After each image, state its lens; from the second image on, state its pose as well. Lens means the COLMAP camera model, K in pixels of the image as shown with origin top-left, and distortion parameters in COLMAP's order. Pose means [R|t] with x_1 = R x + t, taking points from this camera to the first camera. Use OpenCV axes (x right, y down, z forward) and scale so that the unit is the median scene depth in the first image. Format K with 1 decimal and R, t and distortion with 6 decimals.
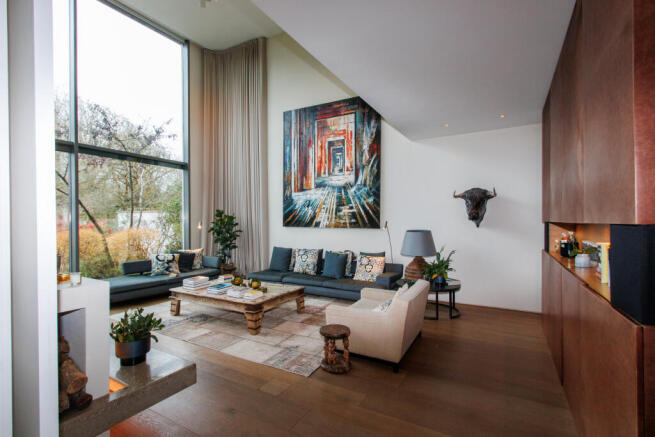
lens RADIAL K [[311.2, 0, 328.9], [0, 311.2, 227.5], [0, 0, 1]] dist [-0.000497, -0.000023]
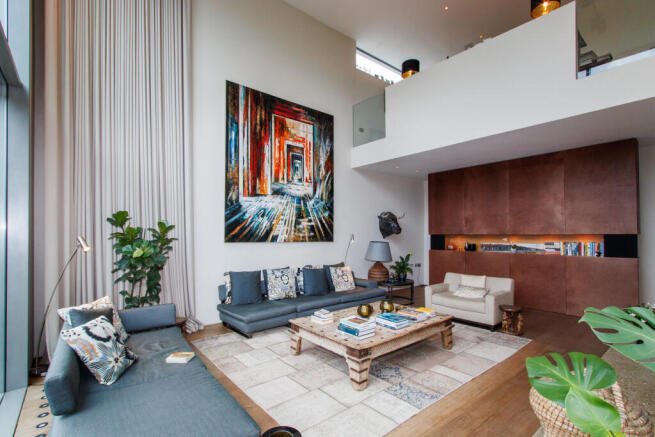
lens RADIAL K [[311.2, 0, 328.9], [0, 311.2, 227.5], [0, 0, 1]] dist [-0.000497, -0.000023]
pose [[0.352936, 0.010424, 0.935589, -0.790549], [0.009285, 0.999850, -0.014643, -0.026944], [-0.935601, 0.013855, 0.352786, 0.587904]]
